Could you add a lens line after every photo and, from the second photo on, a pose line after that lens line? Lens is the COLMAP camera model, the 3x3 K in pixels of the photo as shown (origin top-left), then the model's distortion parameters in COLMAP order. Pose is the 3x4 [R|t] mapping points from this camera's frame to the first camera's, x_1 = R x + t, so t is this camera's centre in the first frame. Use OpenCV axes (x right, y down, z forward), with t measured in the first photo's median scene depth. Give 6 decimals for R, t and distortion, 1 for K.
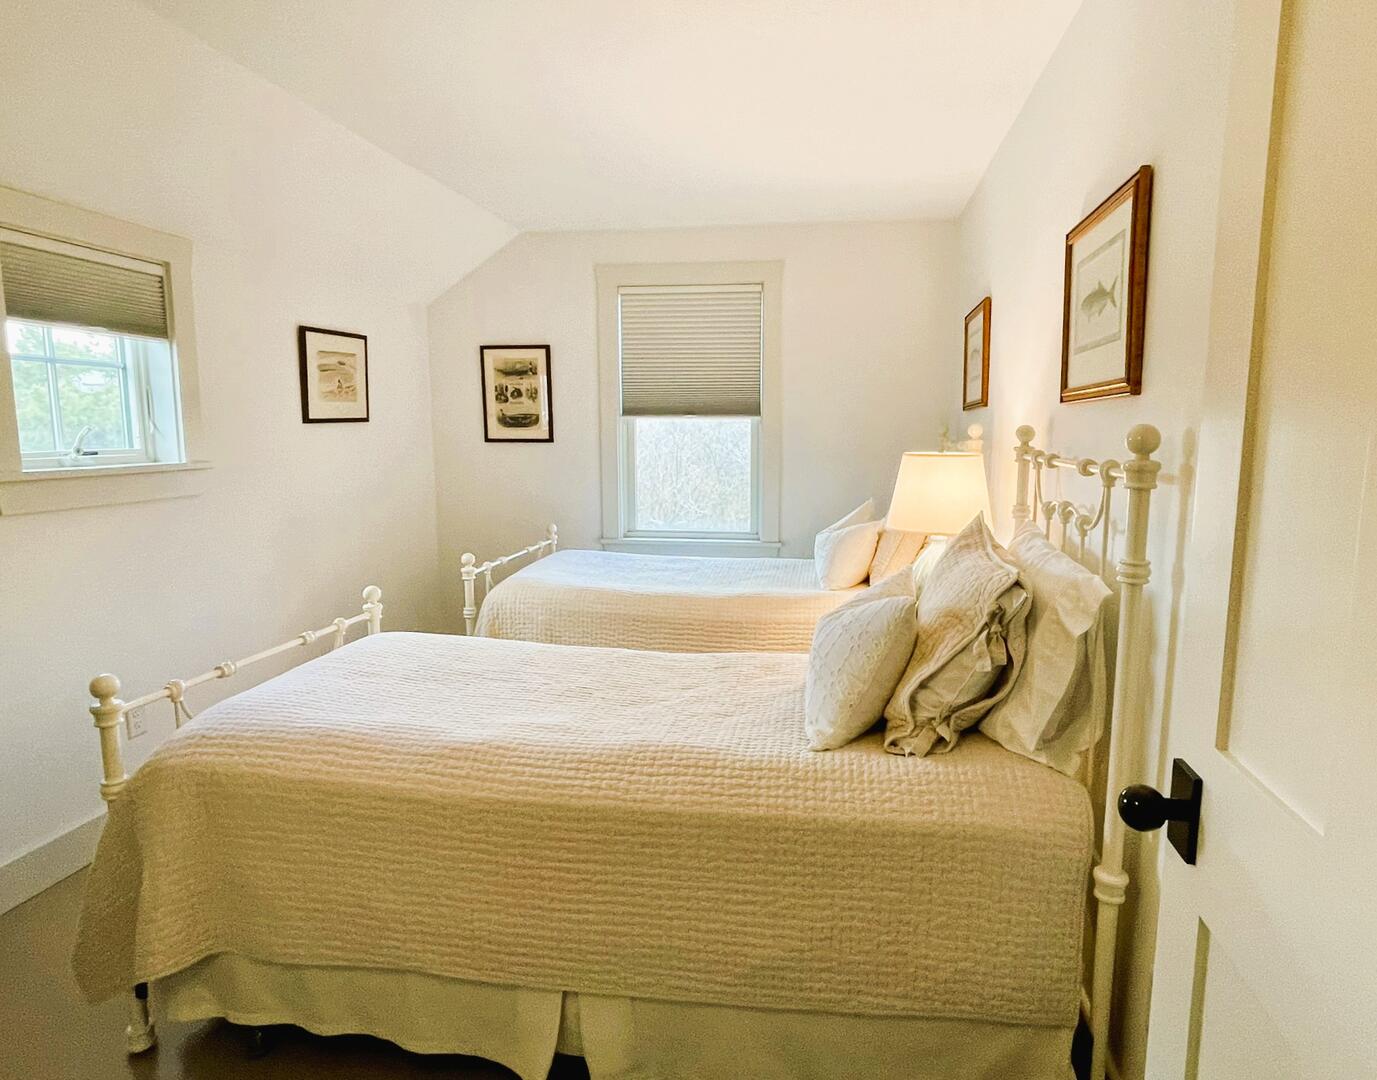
lens RADIAL K [[813.9, 0, 694.3], [0, 813.9, 530.8], [0, 0, 1]] dist [0.002577, -0.000854]
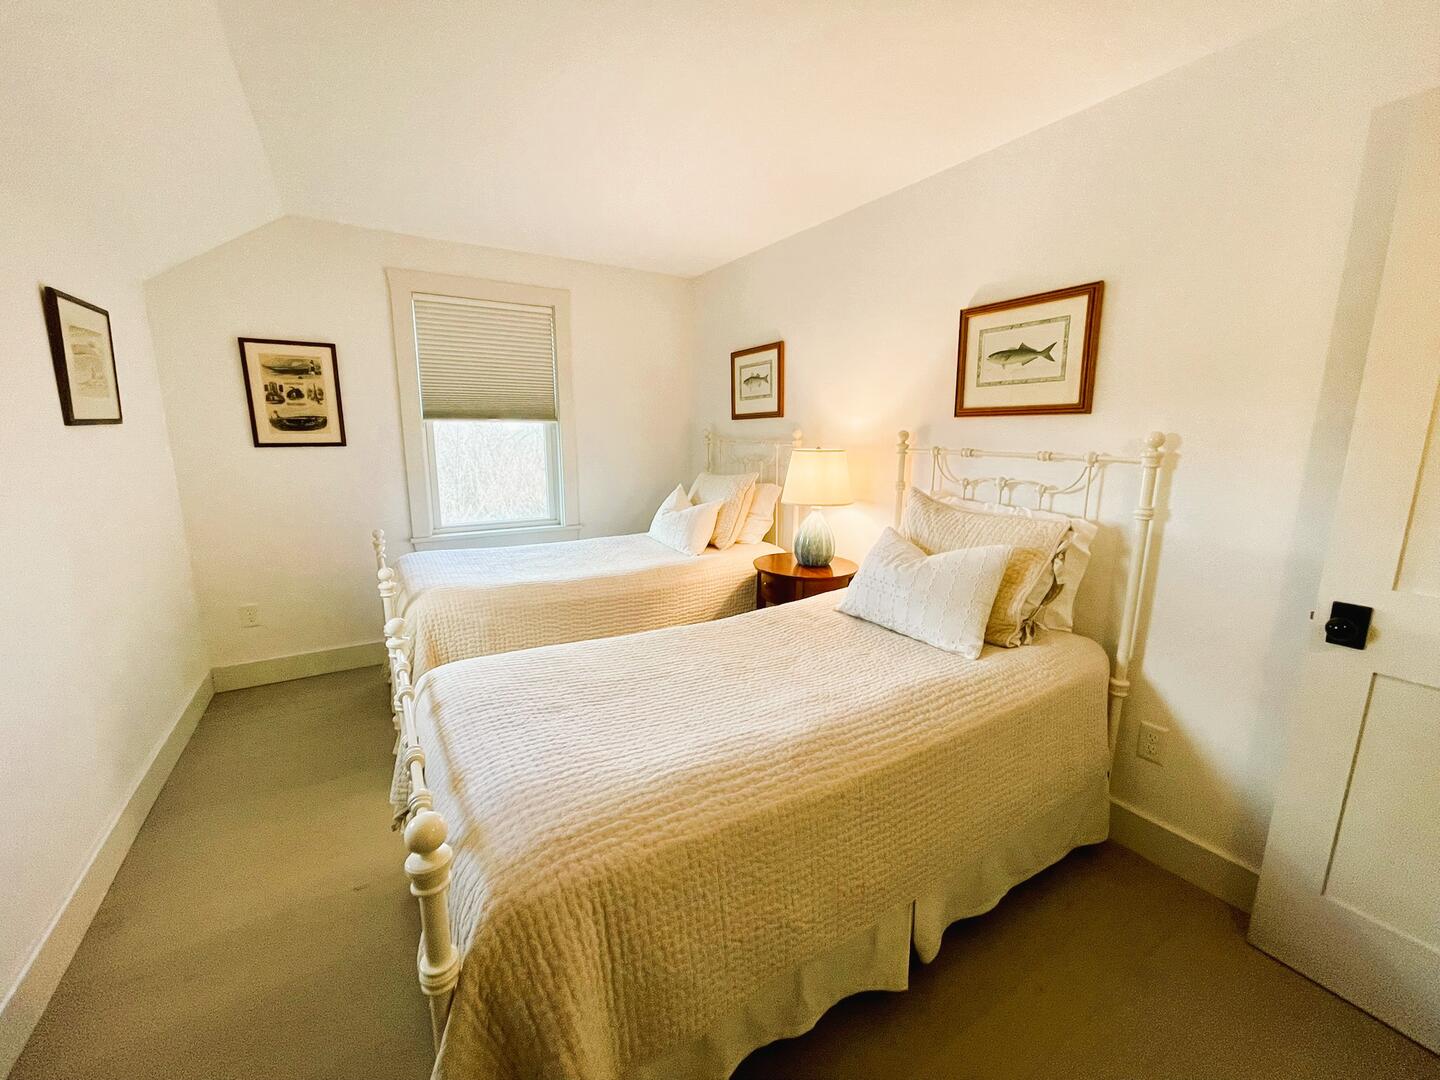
lens RADIAL K [[584.6, 0, 718.4], [0, 584.6, 543.3], [0, 0, 1]] dist [-0.007792, -0.000277]
pose [[0.762699, -0.121540, 0.635231, -0.294367], [0.079494, 0.992353, 0.094424, -0.023870], [-0.641850, -0.021520, 0.766528, 0.178298]]
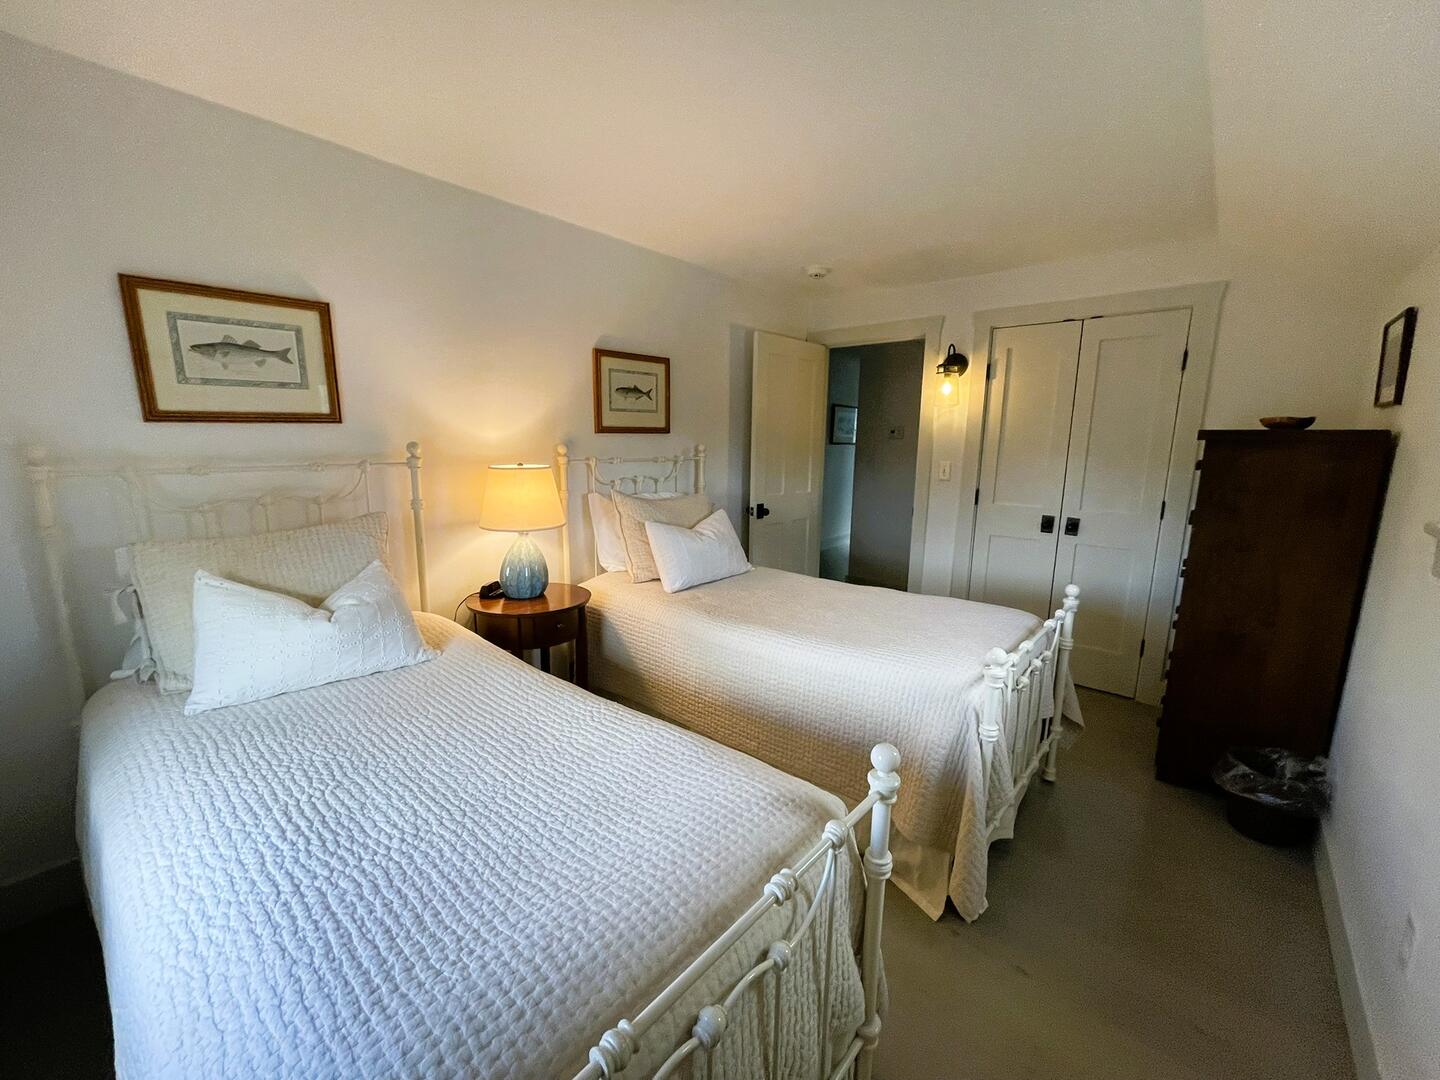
lens RADIAL K [[584.6, 0, 716.4], [0, 584.6, 549.4], [0, 0, 1]] dist [-0.007792, -0.000277]
pose [[-0.846628, -0.100785, 0.522555, -0.256871], [0.062004, 0.956537, 0.284944, -0.122393], [-0.528561, 0.273641, -0.803582, 0.928987]]
